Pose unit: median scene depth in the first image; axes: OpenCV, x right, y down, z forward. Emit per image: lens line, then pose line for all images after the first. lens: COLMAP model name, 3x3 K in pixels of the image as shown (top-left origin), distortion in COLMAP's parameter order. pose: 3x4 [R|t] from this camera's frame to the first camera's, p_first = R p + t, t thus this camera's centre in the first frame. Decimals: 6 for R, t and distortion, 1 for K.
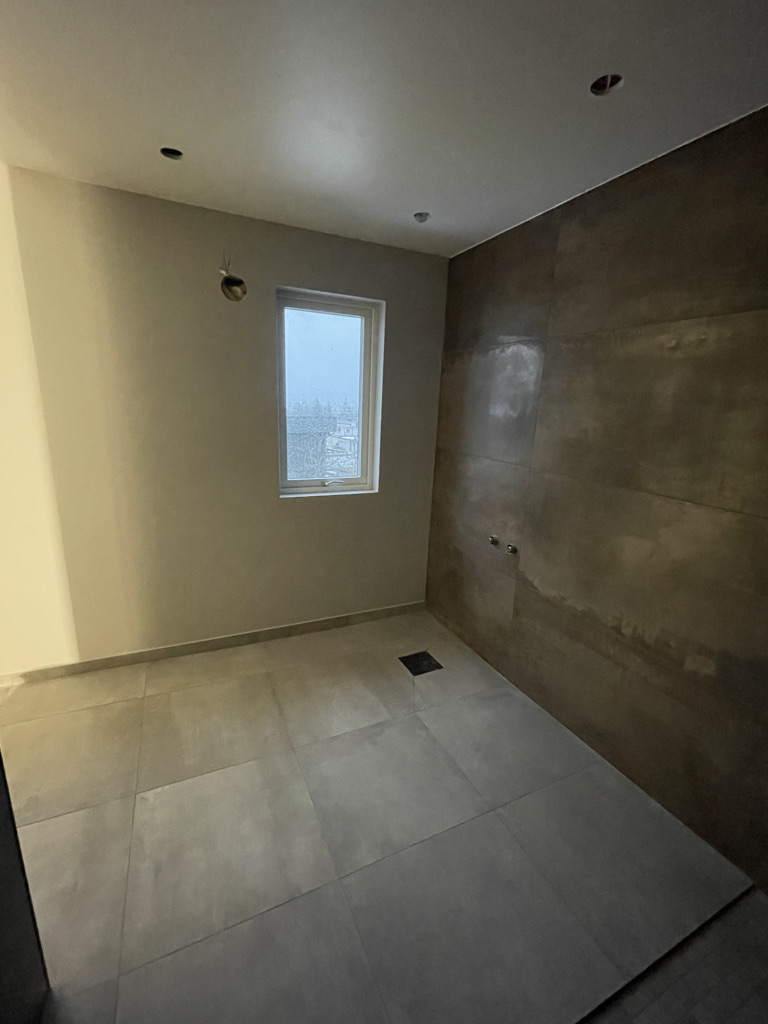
lens RADIAL K [[456.8, 0, 398.3], [0, 456.8, 515.6], [0, 0, 1]] dist [-0.000582, -0.000046]
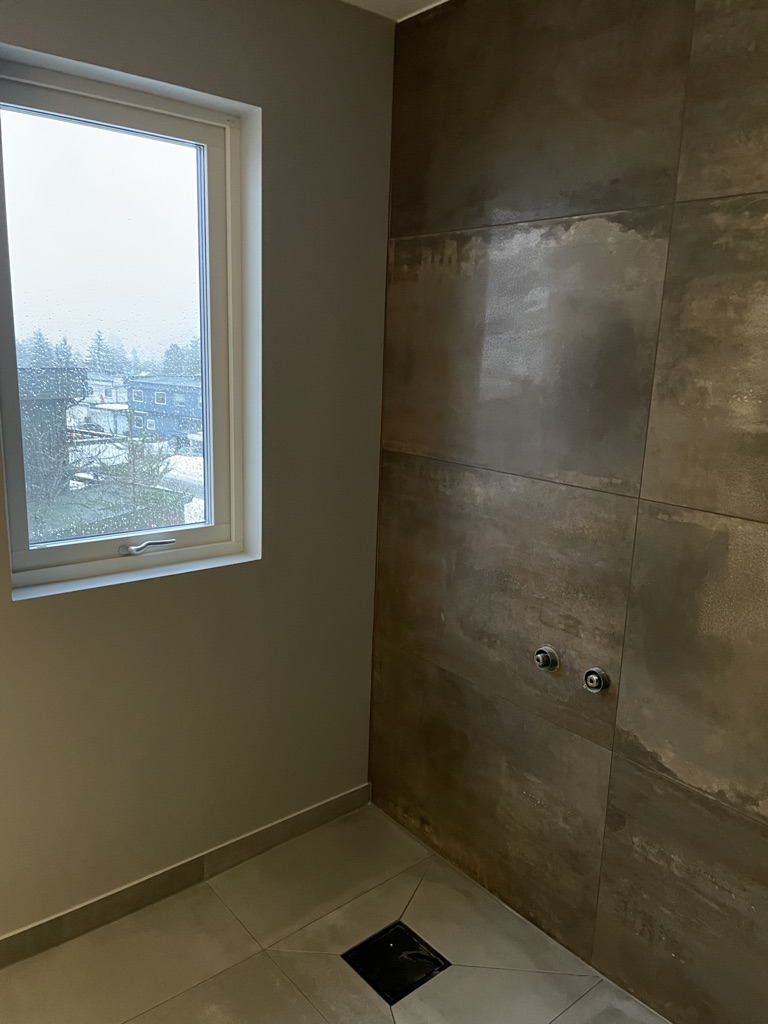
lens RADIAL K [[768.8, 0, 390.3], [0, 768.8, 512.0], [0, 0, 1]] dist [0.064011, -0.062142]
pose [[0.968426, -0.060606, 0.241823, -0.104810], [0.065681, 0.997756, -0.012975, -0.082944], [-0.240494, 0.028448, 0.970234, 0.283152]]
